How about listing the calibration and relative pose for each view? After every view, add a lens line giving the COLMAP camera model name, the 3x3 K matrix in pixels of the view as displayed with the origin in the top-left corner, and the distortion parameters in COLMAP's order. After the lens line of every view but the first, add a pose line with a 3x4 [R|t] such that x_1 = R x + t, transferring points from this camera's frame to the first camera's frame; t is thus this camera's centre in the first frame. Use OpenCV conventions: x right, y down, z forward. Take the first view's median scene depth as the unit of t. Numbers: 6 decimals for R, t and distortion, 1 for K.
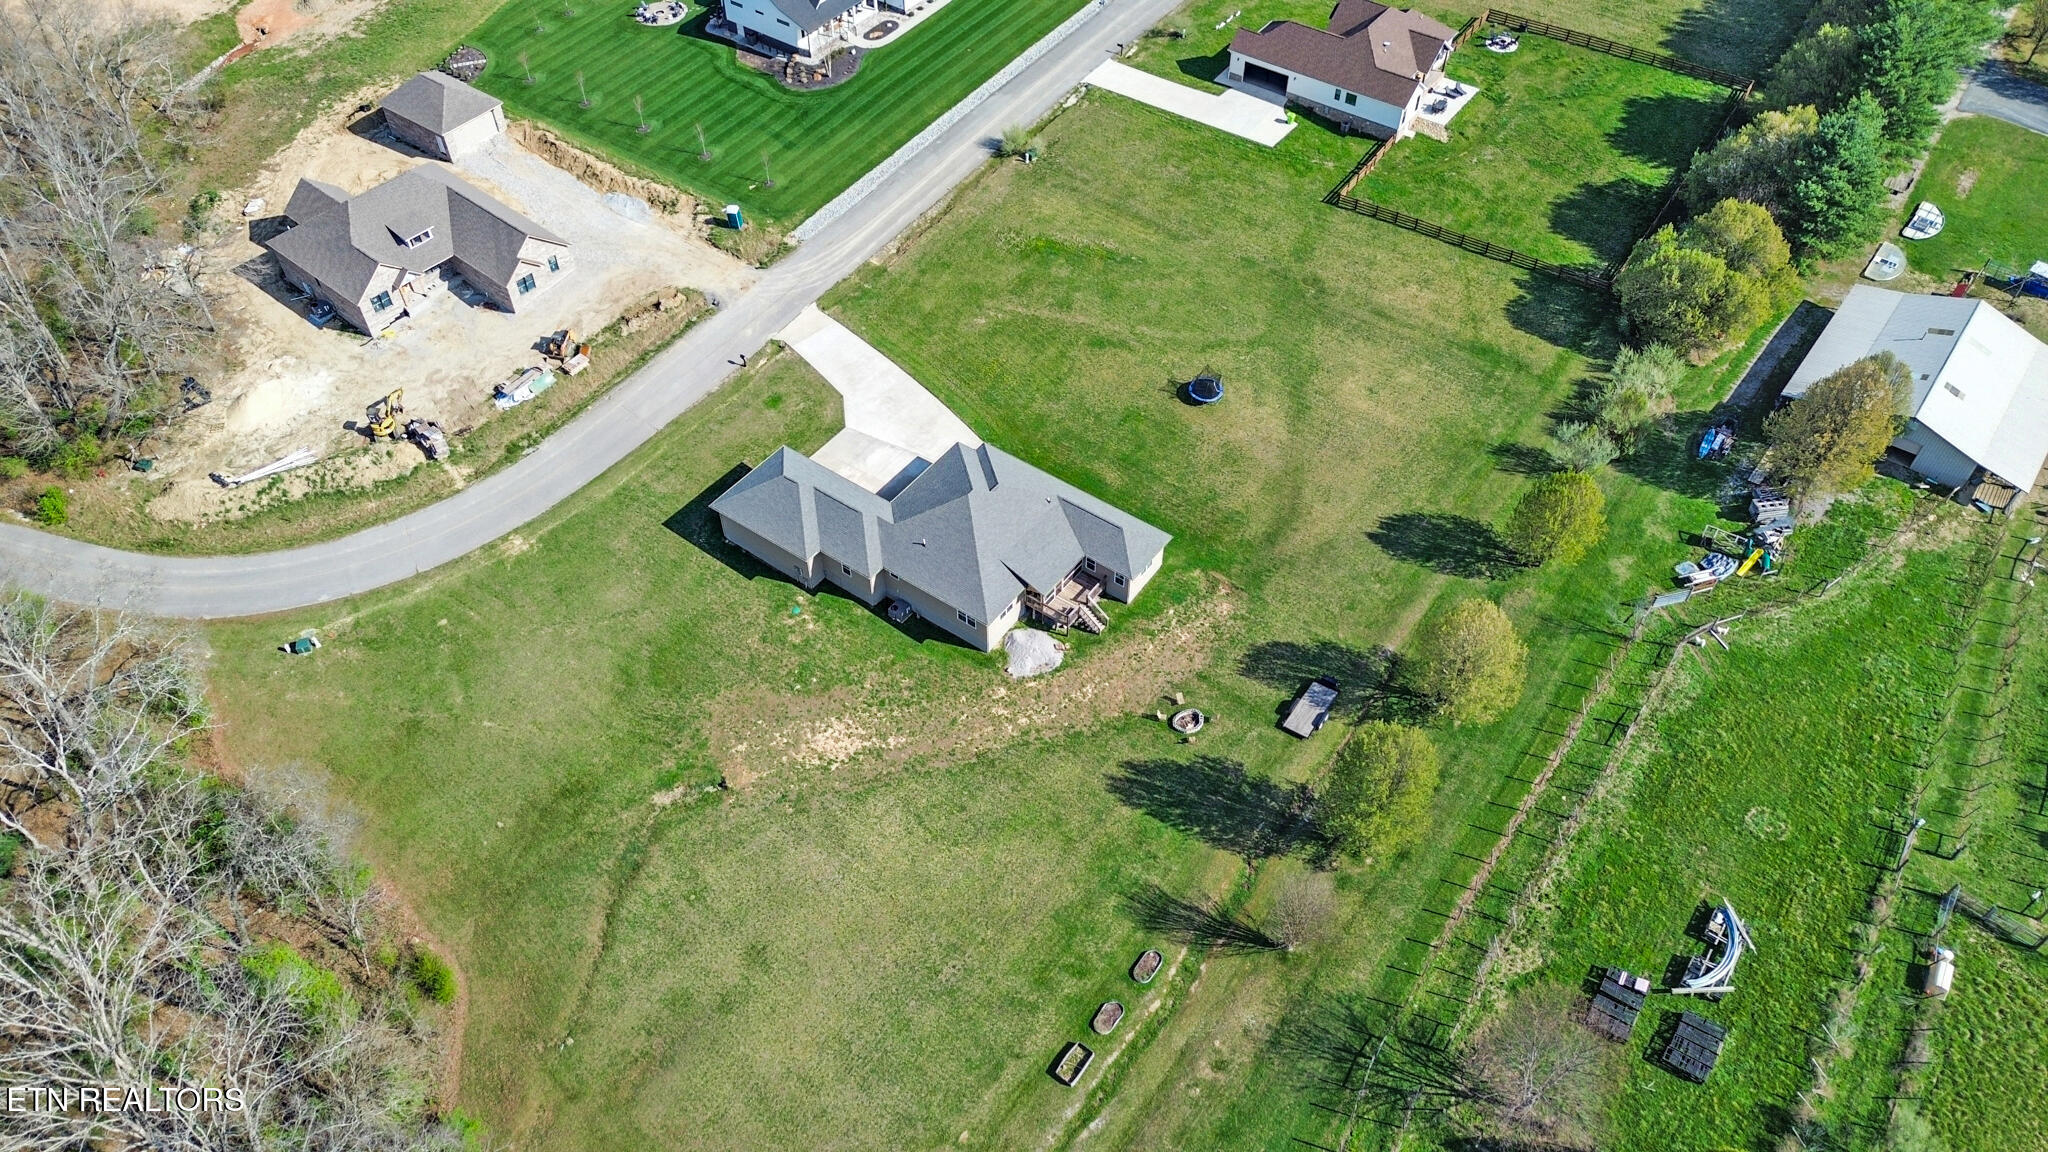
lens RADIAL K [[1429.2, 0, 1024.0], [0, 1429.2, 576.0], [0, 0, 1]] dist [0.068195, -0.056891]
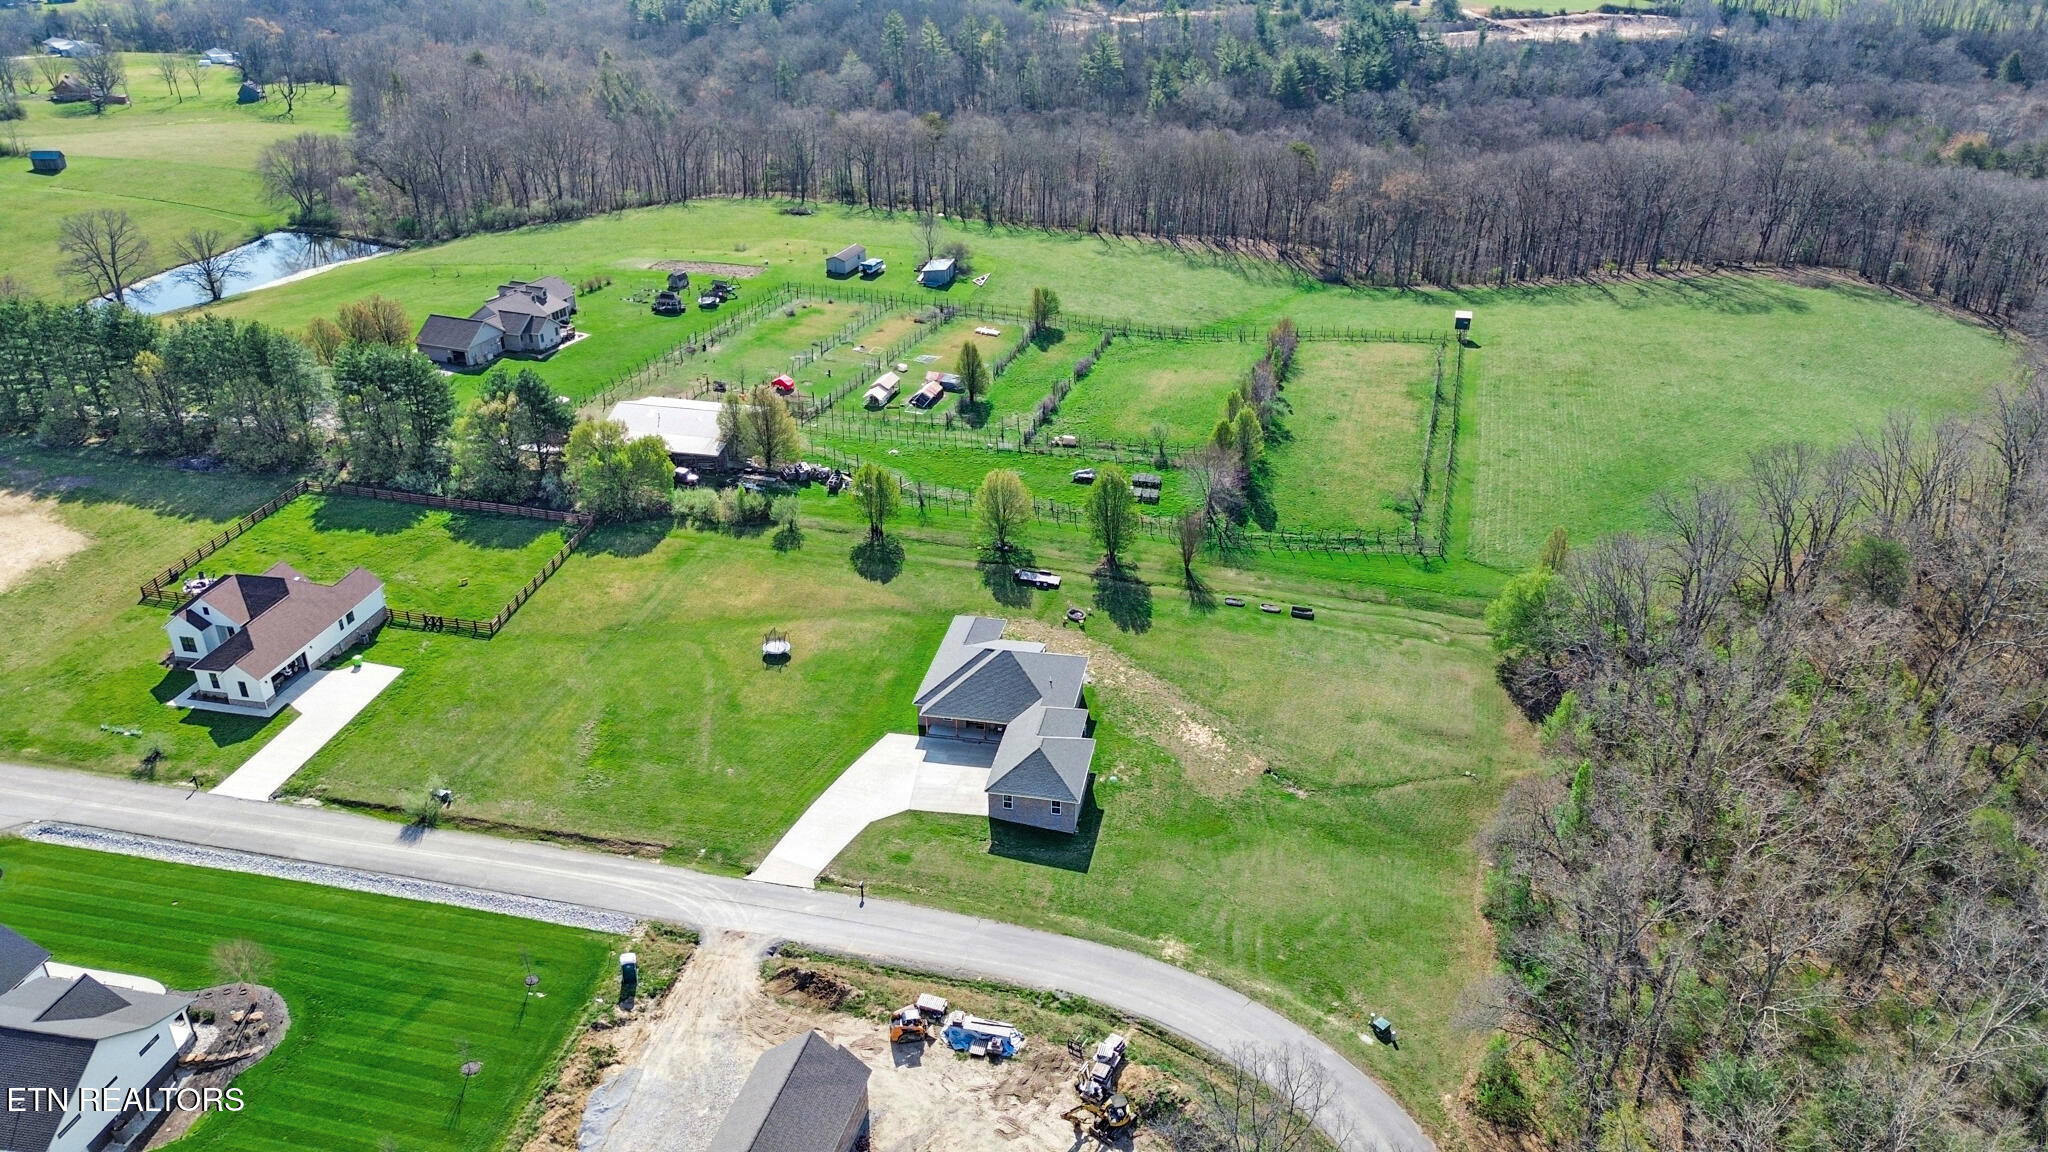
lens RADIAL K [[1457.1, 0, 1044.6], [0, 1457.1, 568.6], [0, 0, 1]] dist [0.073020, -0.063557]
pose [[-0.430969, -0.404859, 0.806446, -0.961505], [0.677025, 0.445774, 0.585596, -0.743906], [-0.596577, 0.798358, 0.081984, 0.713383]]
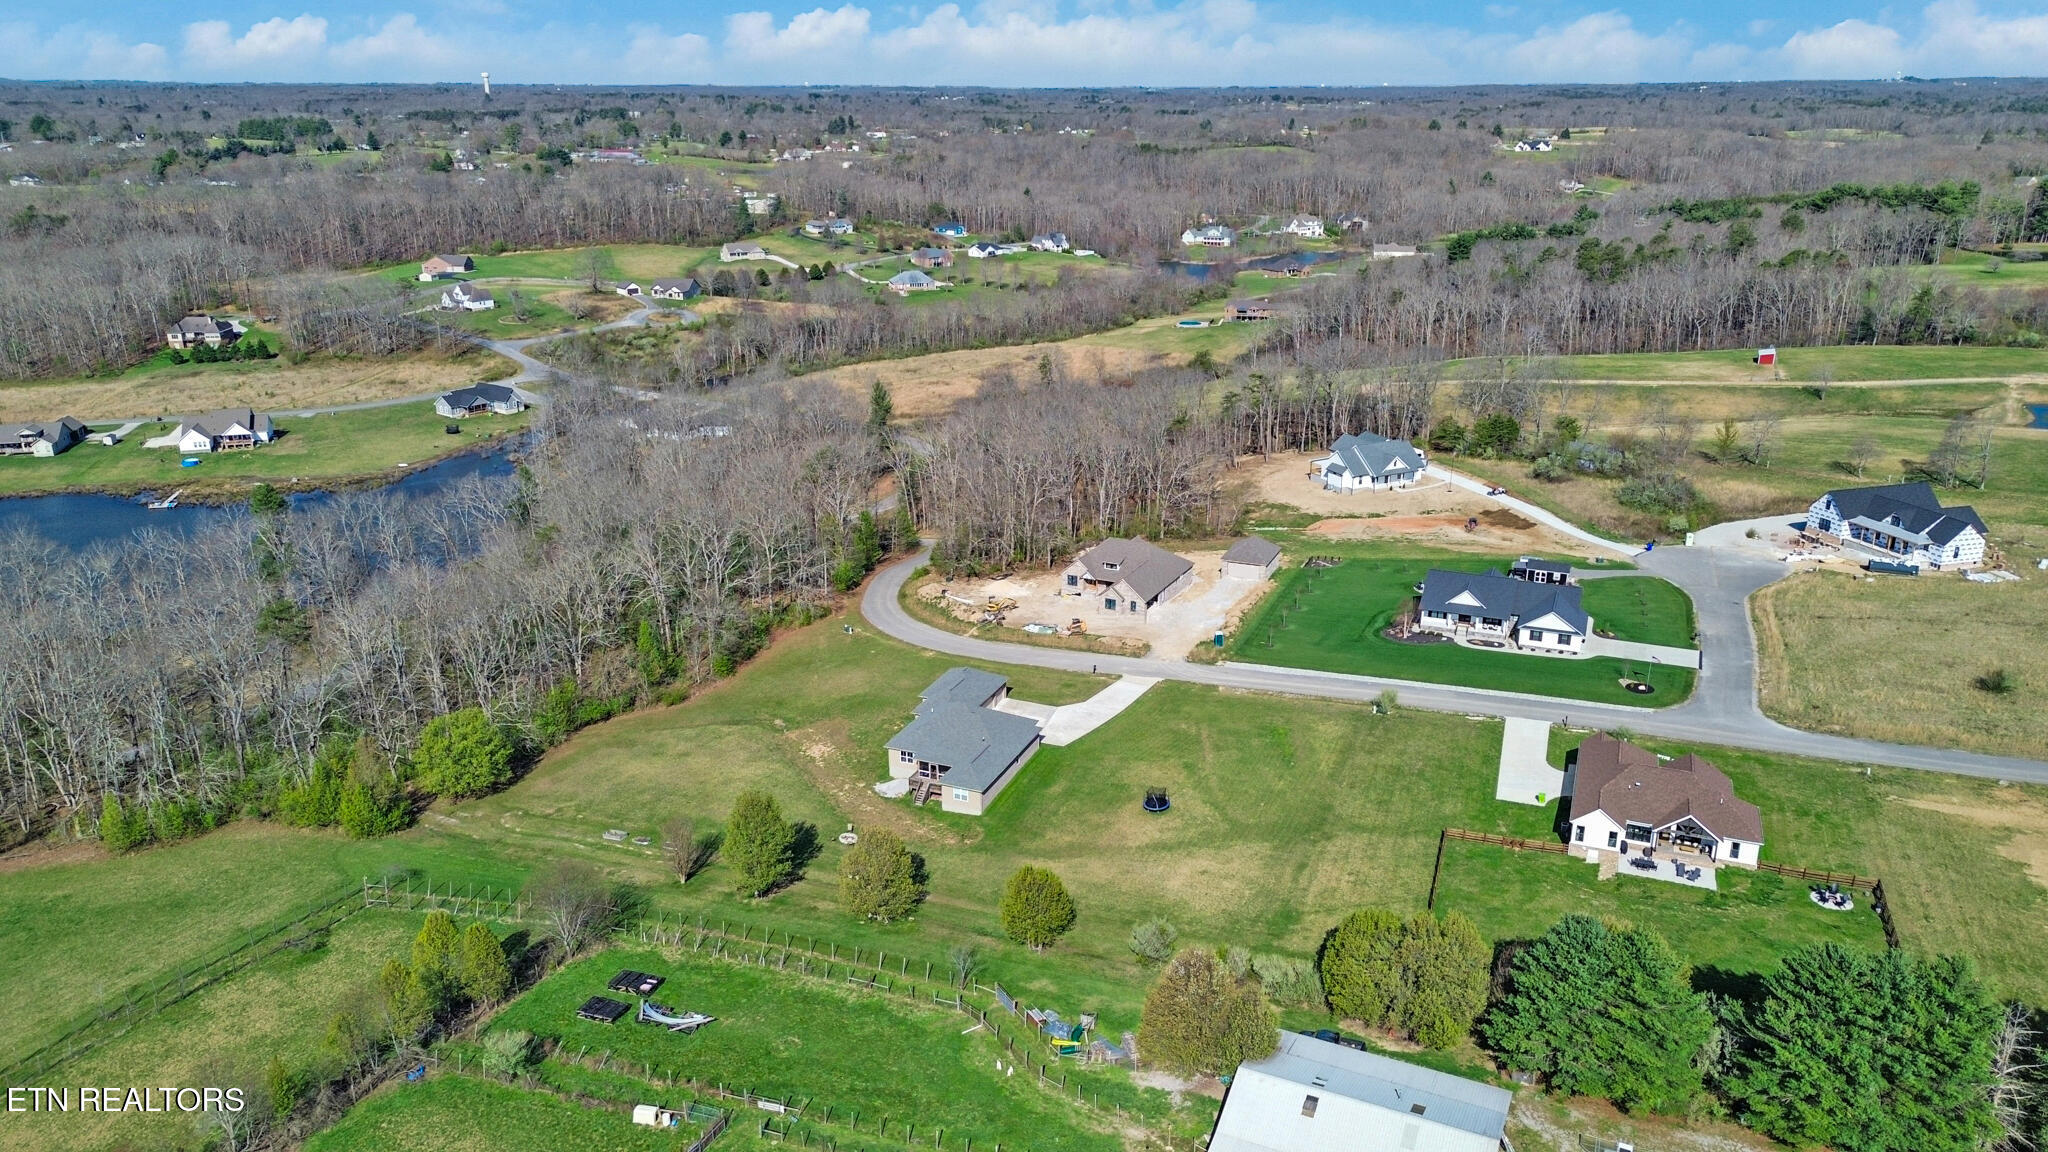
lens RADIAL K [[1438.6, 0, 1010.1], [0, 1438.6, 567.6], [0, 0, 1]] dist [0.099700, -0.106417]
pose [[0.222385, 0.305035, -0.926012, 1.242429], [-0.728341, 0.683374, 0.050194, -0.246191], [0.648124, 0.663290, 0.374142, 0.294051]]
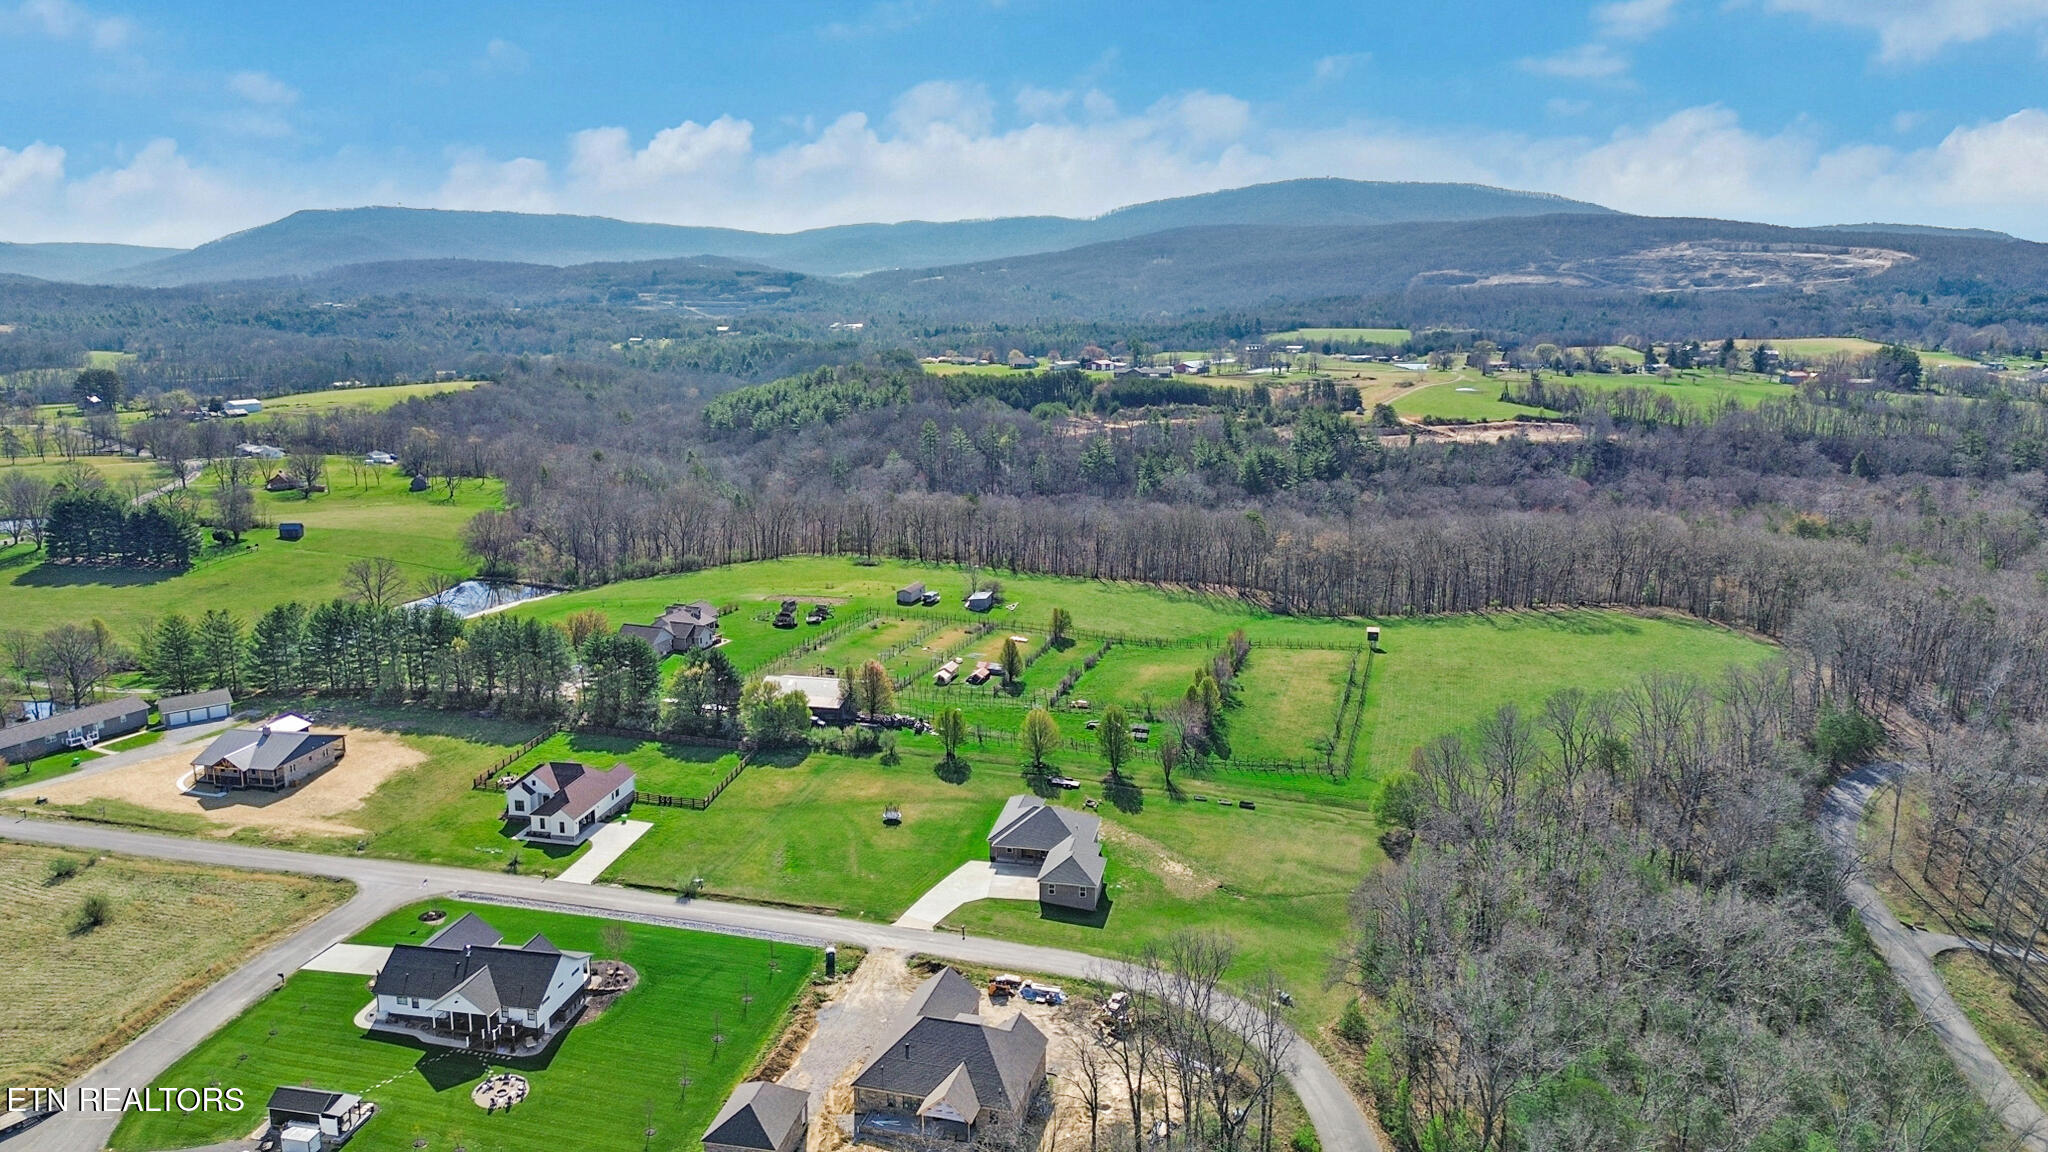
lens RADIAL K [[1438.6, 0, 1010.1], [0, 1438.6, 567.6], [0, 0, 1]] dist [0.099700, -0.106417]
pose [[-0.411970, -0.184611, 0.892300, -1.546524], [0.685944, 0.581772, 0.437062, -1.032235], [-0.599801, 0.792124, -0.113039, 0.874701]]
